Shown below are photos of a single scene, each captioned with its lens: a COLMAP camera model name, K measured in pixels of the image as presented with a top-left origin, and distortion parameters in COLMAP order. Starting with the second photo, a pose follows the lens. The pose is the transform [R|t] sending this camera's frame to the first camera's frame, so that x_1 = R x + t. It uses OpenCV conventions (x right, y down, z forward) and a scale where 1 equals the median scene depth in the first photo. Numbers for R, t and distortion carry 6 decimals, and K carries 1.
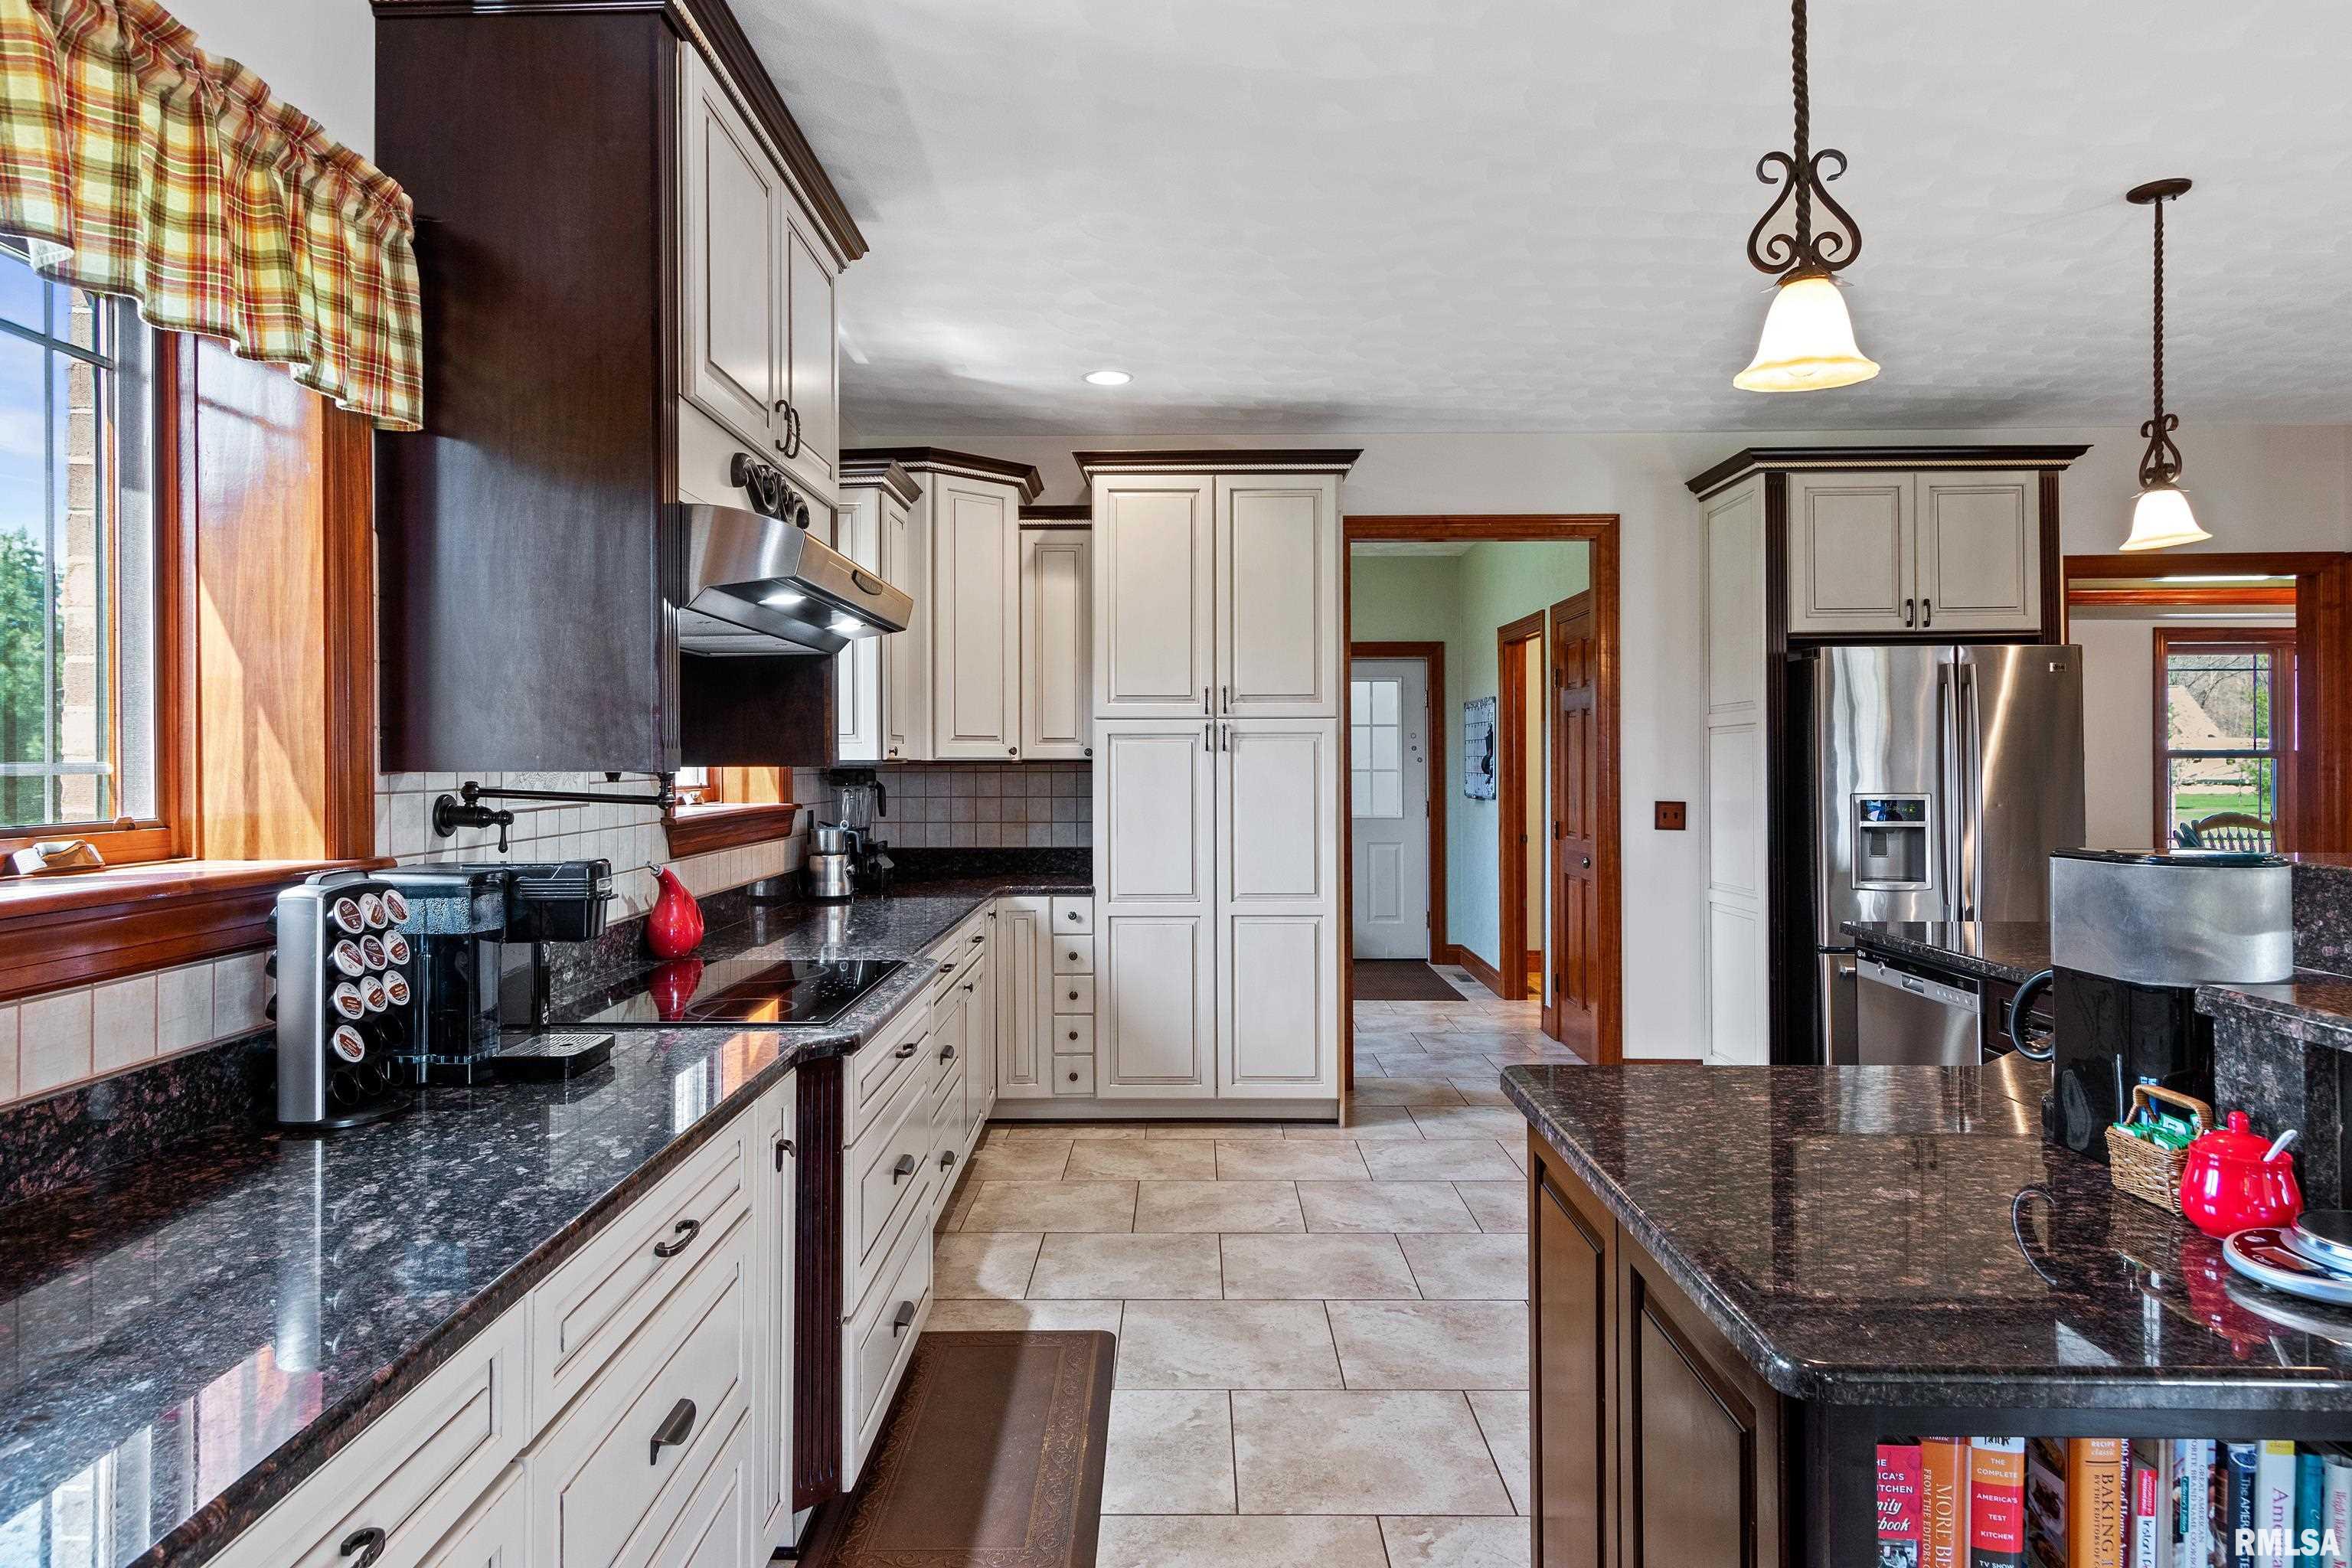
lens RADIAL K [[1412.3, 0, 1172.7], [0, 1412.3, 777.3], [0, 0, 1]] dist [0.011190, 0.001933]
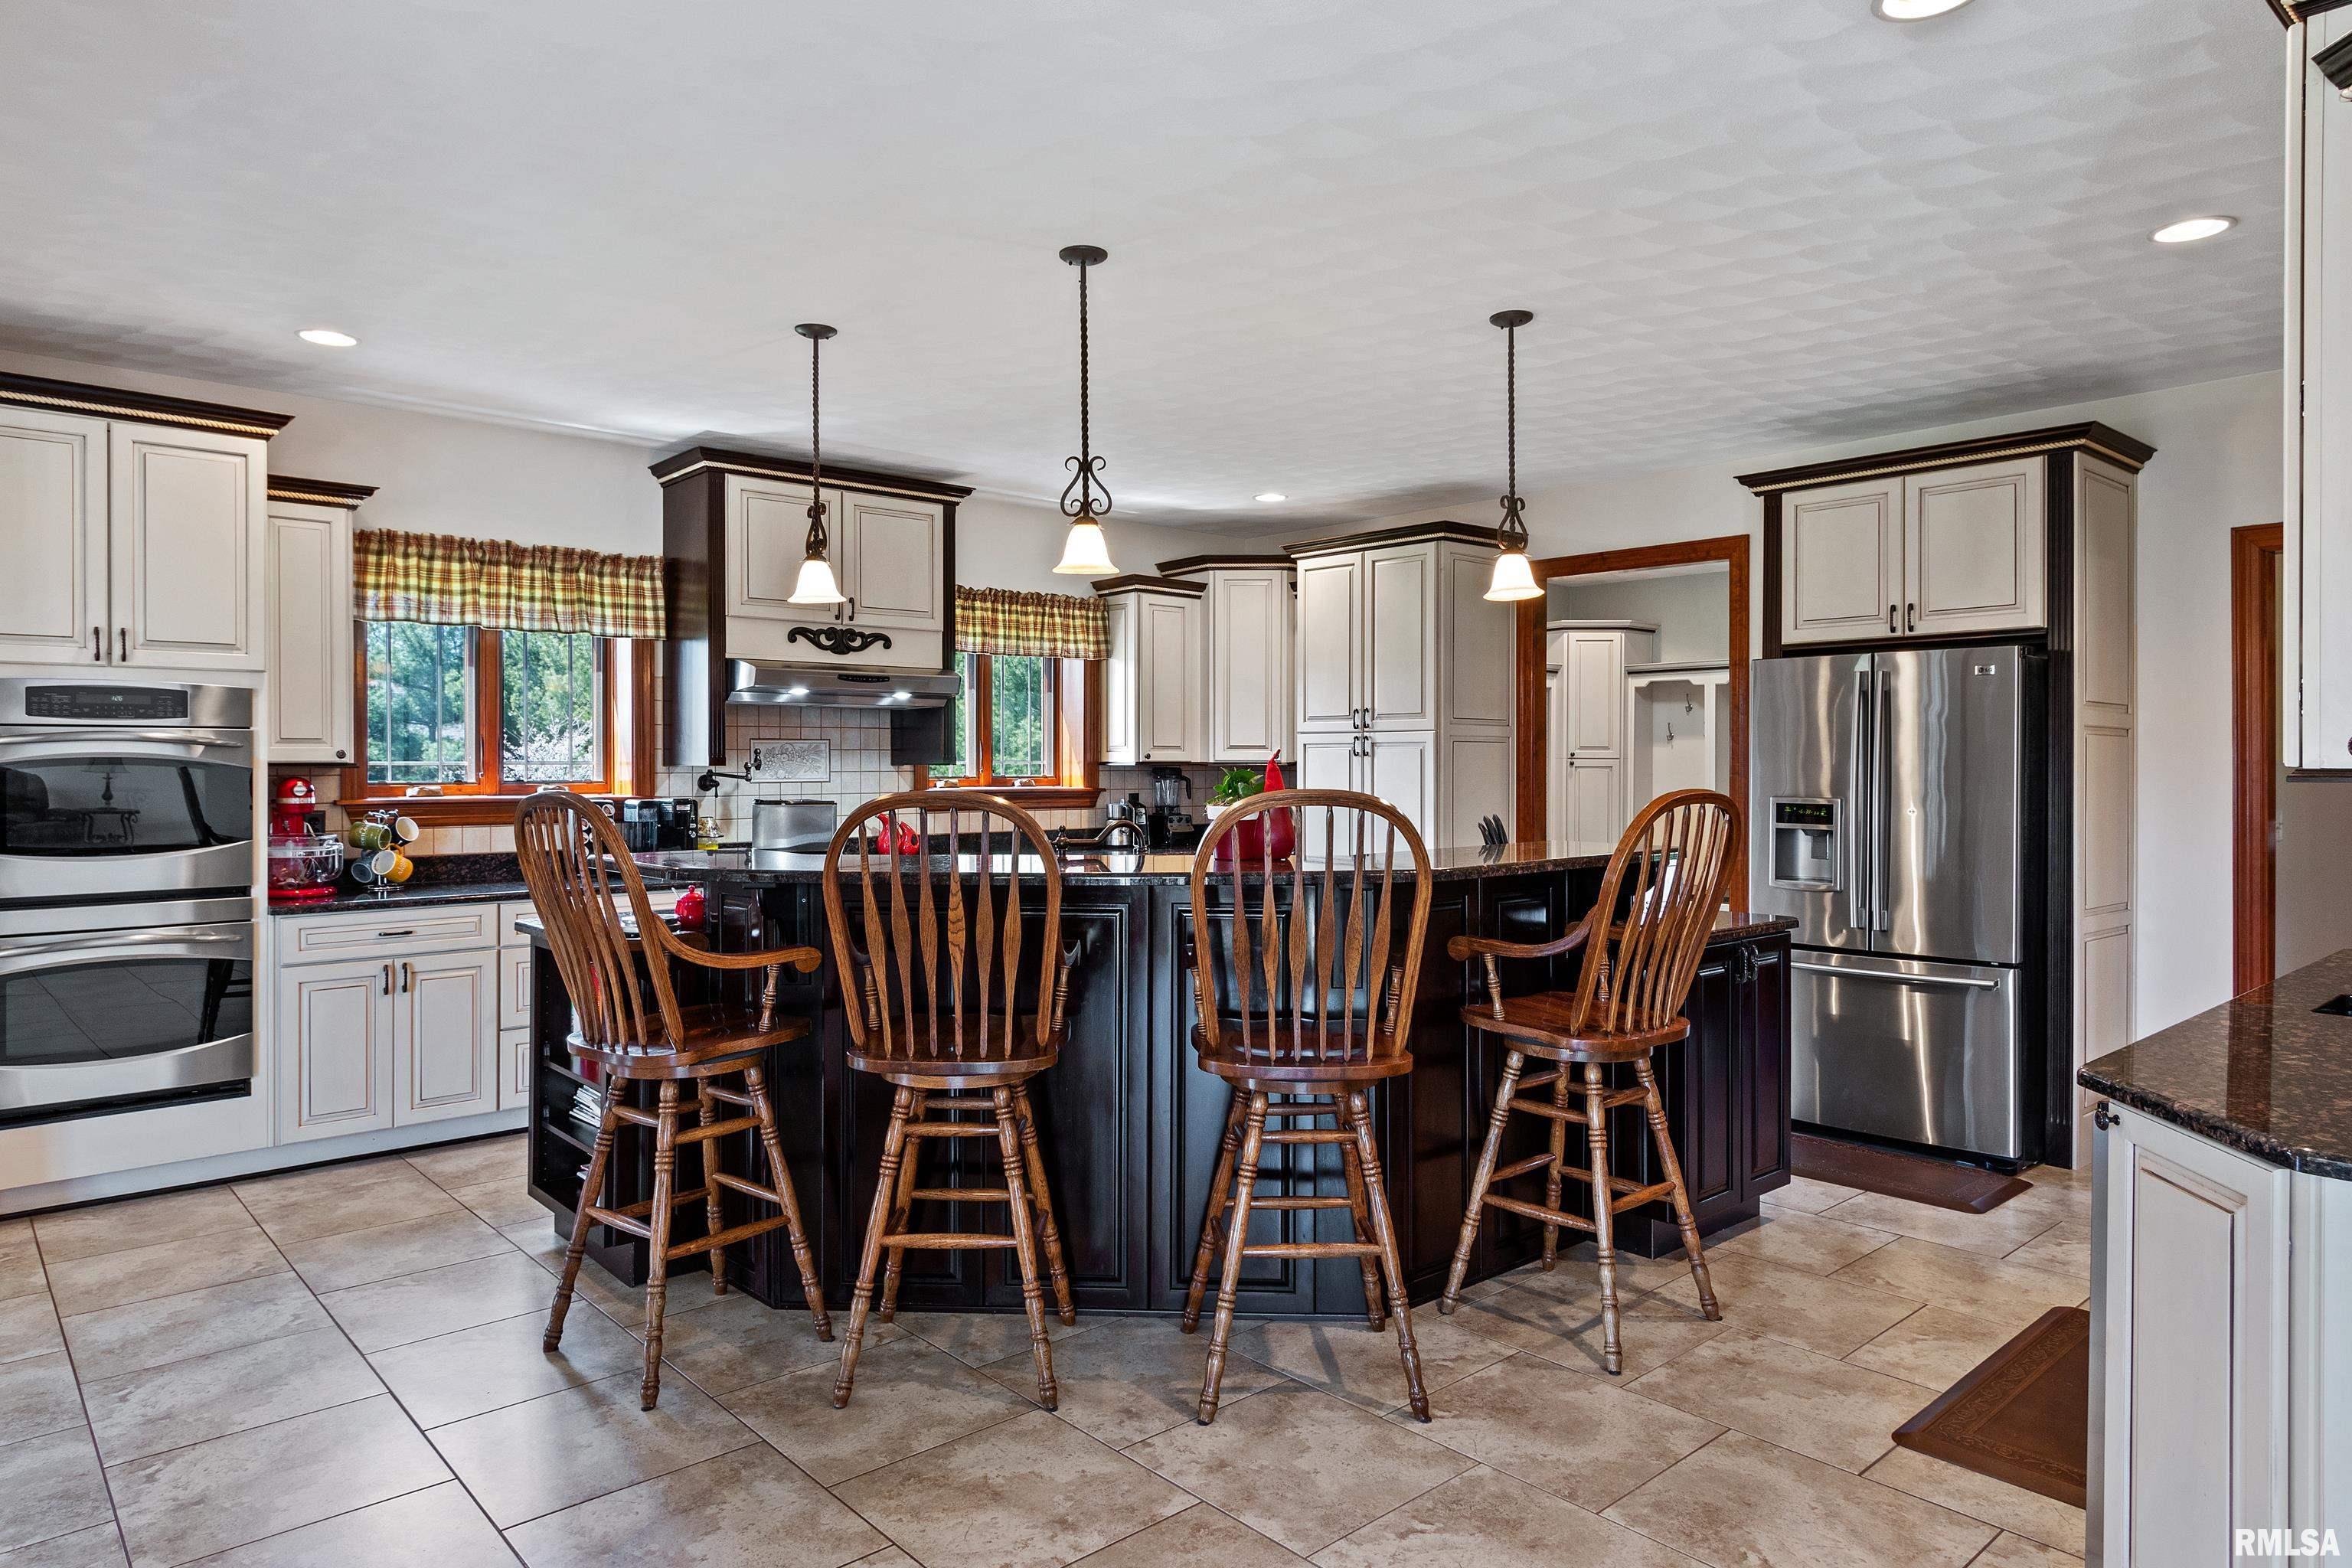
lens RADIAL K [[1412.3, 0, 1168.2], [0, 1412.3, 772.3], [0, 0, 1]] dist [0.011190, 0.001933]
pose [[0.675987, 0.010193, -0.736843, 0.911633], [-0.011303, 0.999930, 0.003463, -0.005641], [0.736827, 0.005987, 0.676055, -0.049301]]
